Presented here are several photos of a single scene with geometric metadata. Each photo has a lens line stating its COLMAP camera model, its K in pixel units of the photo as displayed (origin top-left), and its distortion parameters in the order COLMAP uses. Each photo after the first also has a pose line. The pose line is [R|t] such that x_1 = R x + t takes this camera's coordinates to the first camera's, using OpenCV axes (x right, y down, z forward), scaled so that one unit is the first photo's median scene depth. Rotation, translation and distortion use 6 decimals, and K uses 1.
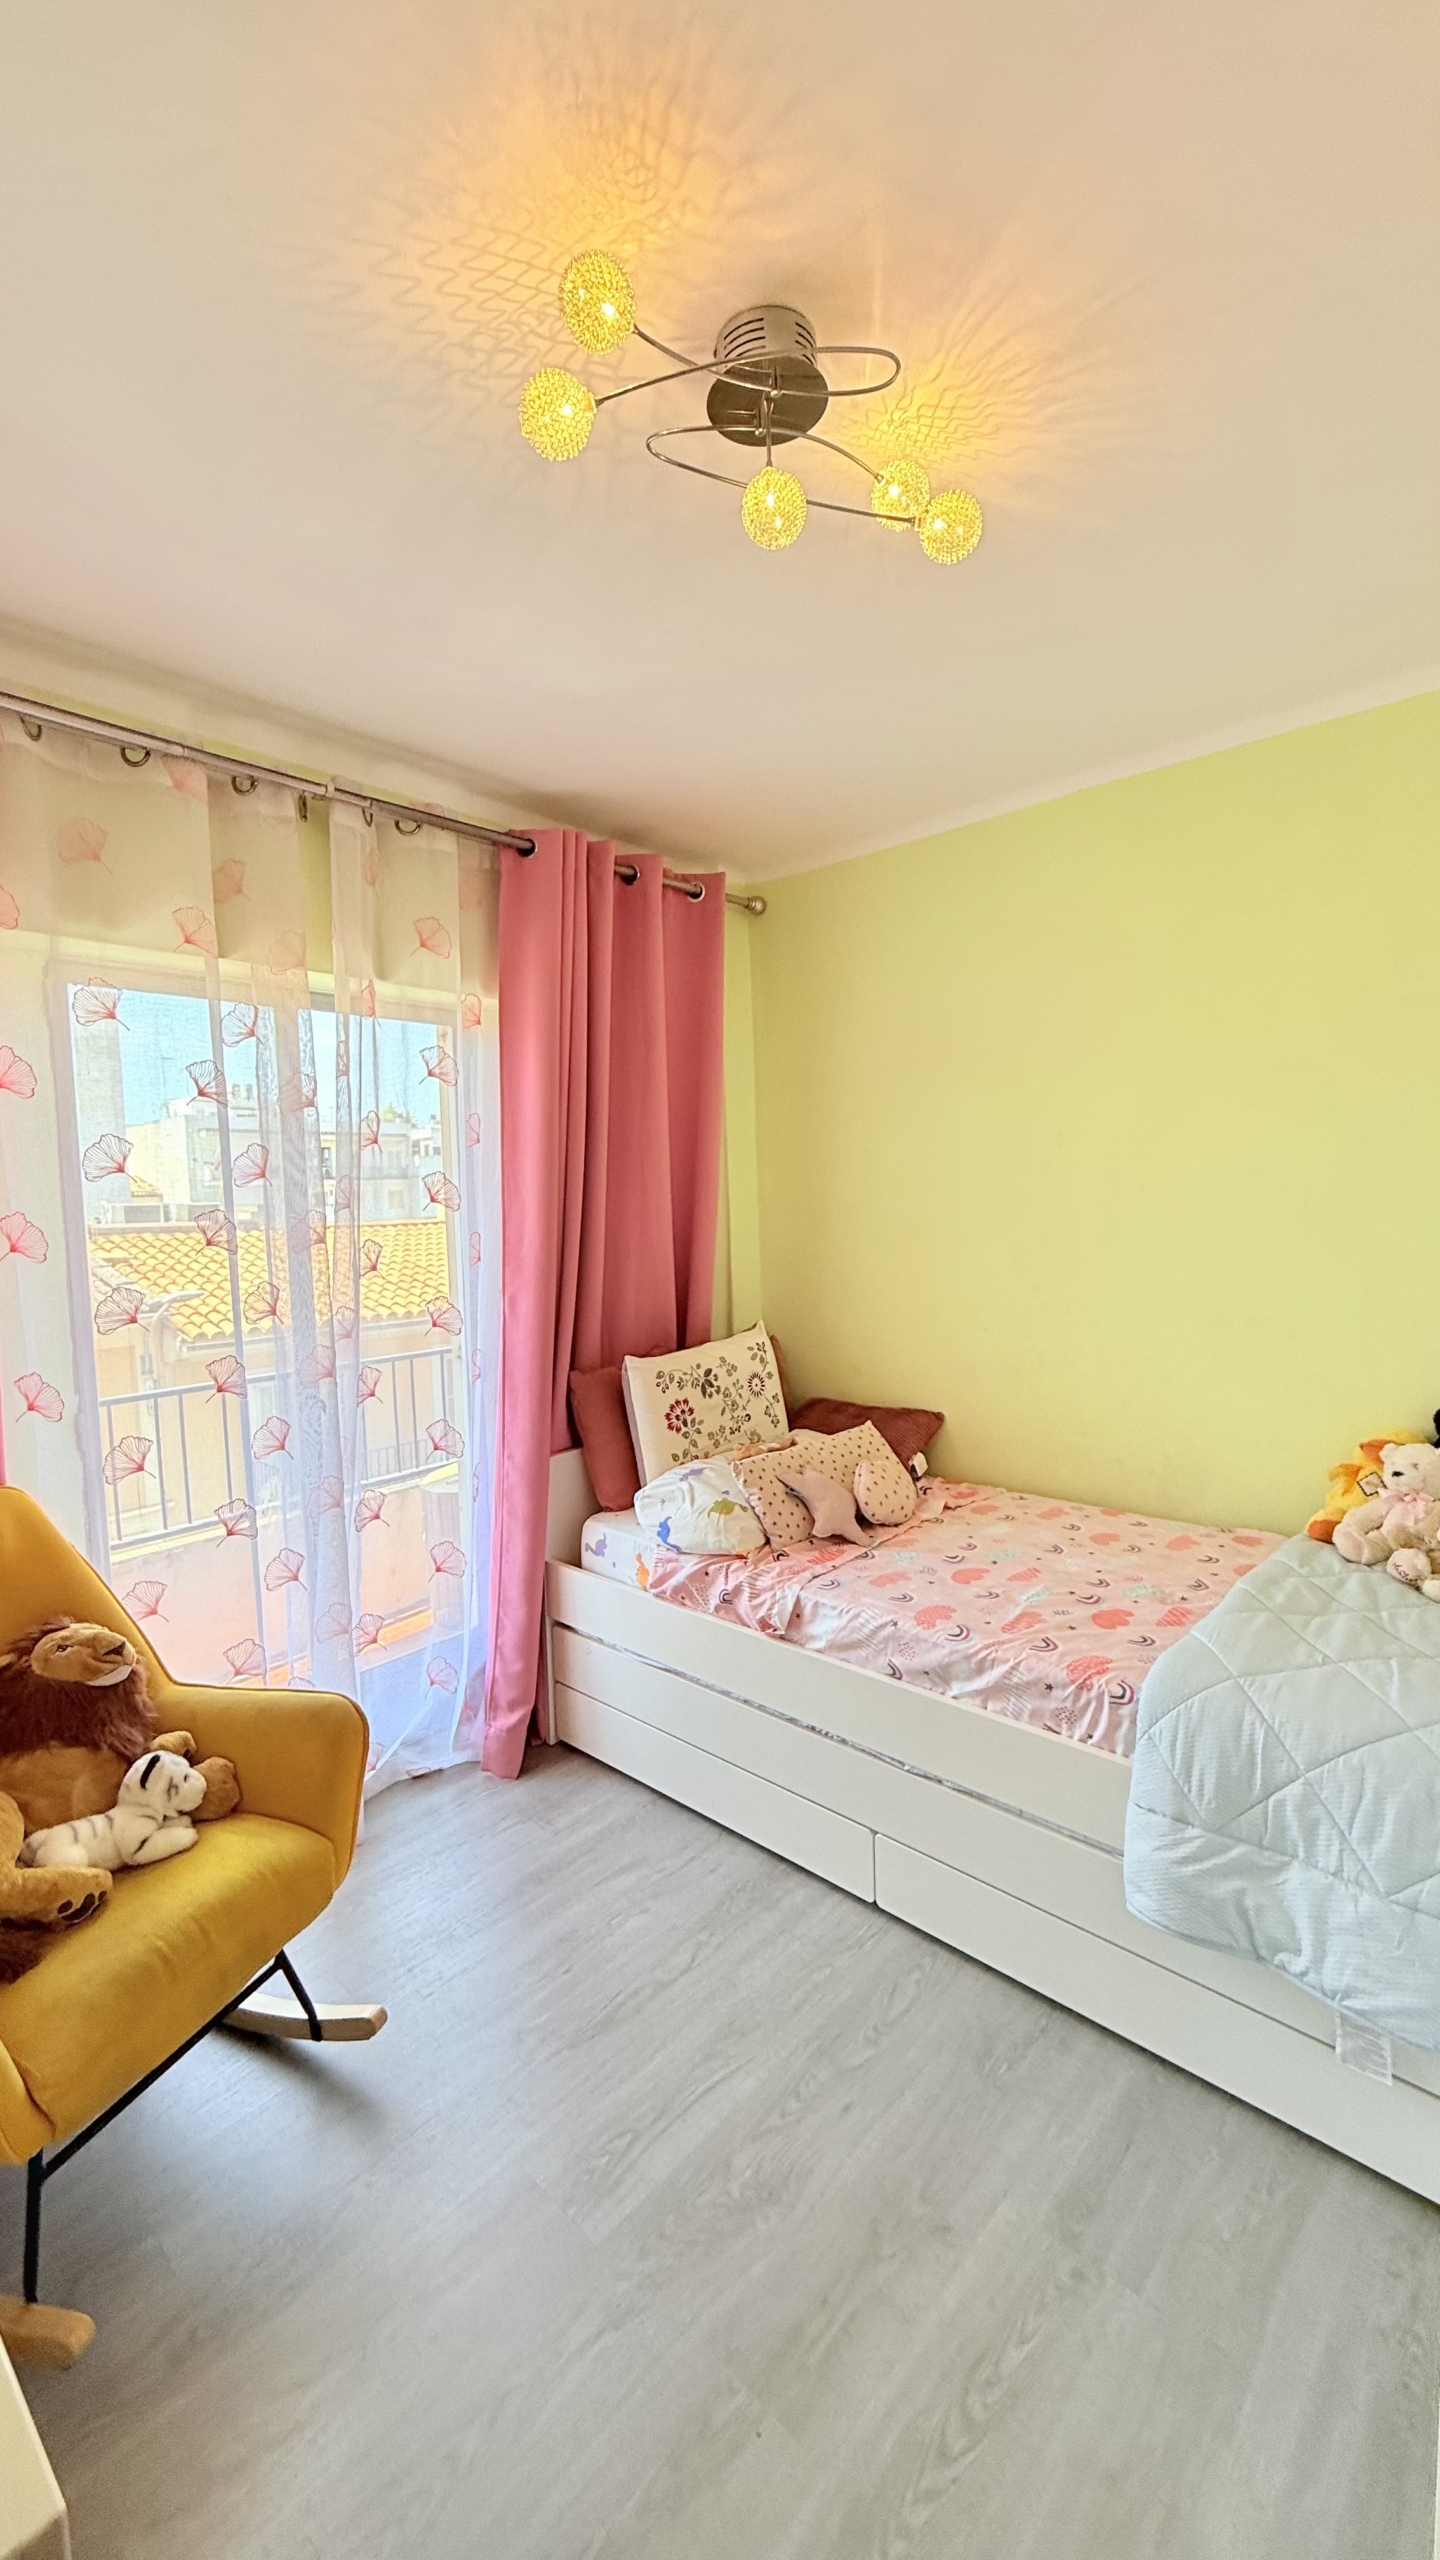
lens RADIAL K [[1035.1, 0, 714.5], [0, 1035.1, 1275.2], [0, 0, 1]] dist [-0.000125, 0.000037]
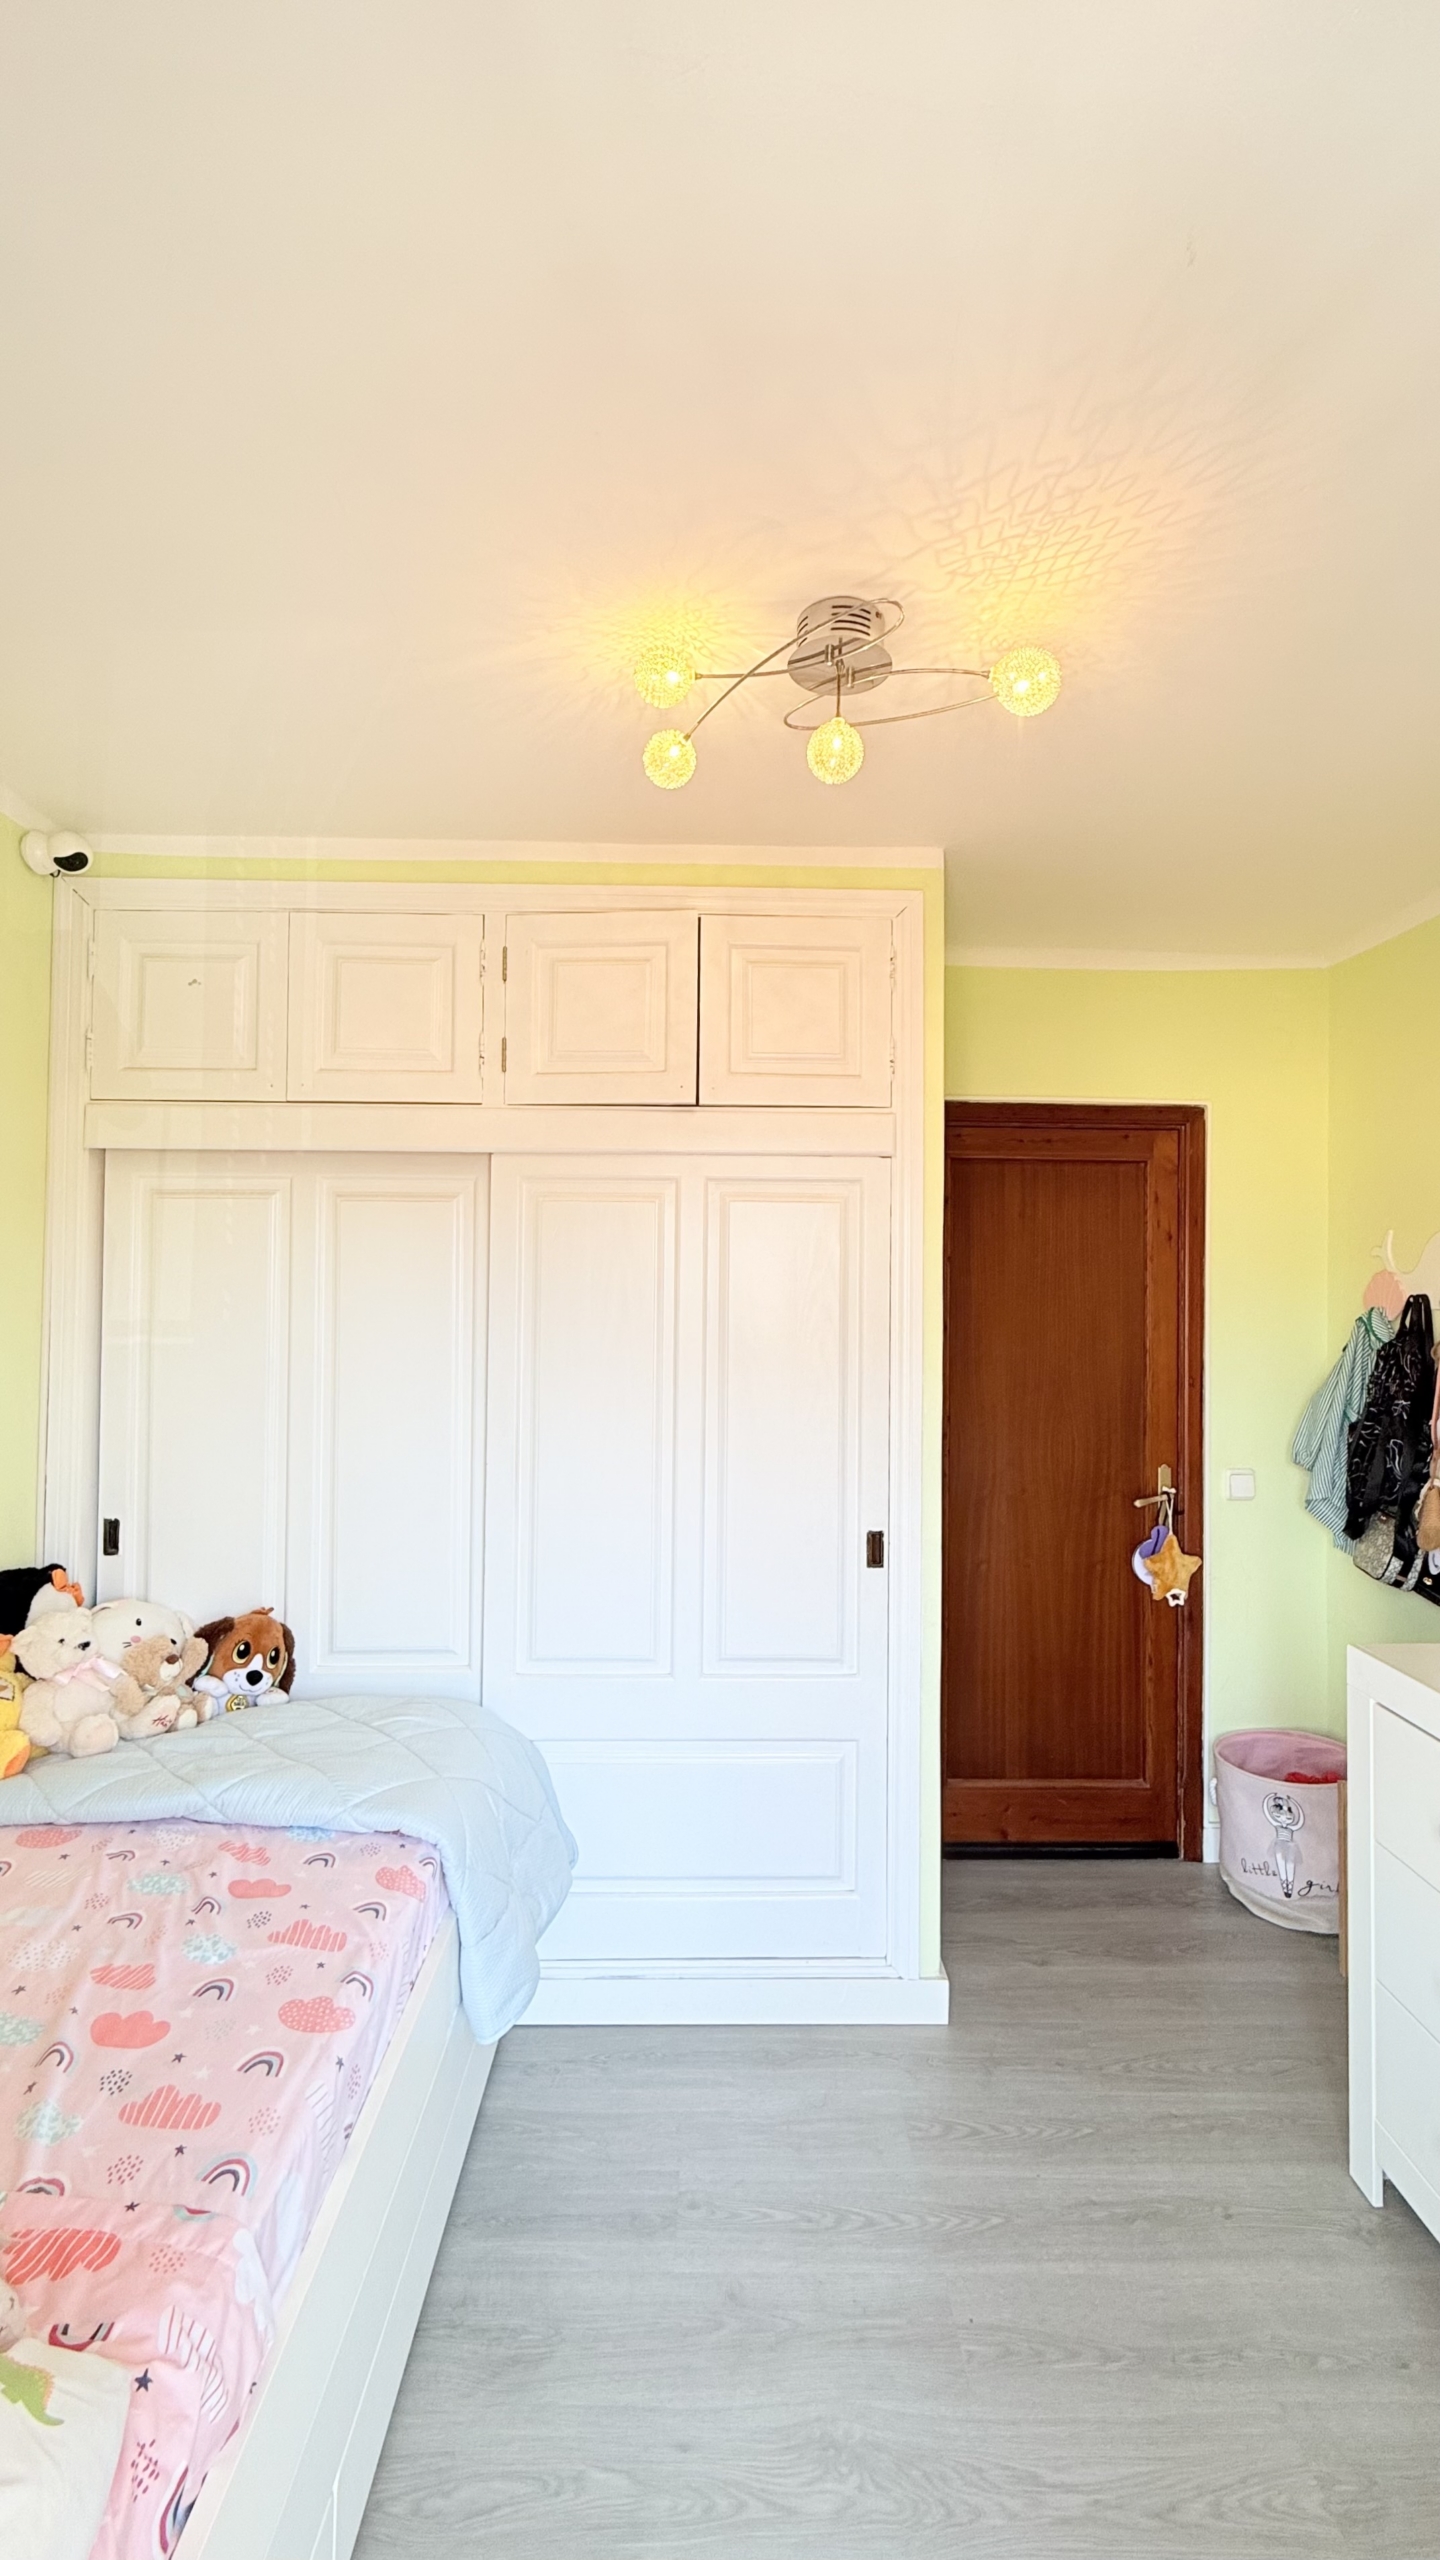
lens RADIAL K [[1116.2, 0, 720.0], [0, 1116.2, 1280.0], [0, 0, 1]] dist [-0.002089, -0.000247]
pose [[-0.694263, 0.034465, 0.718896, -0.695696], [0.069100, 0.997430, 0.018914, -0.172568], [-0.716397, 0.062807, -0.694860, 1.898590]]
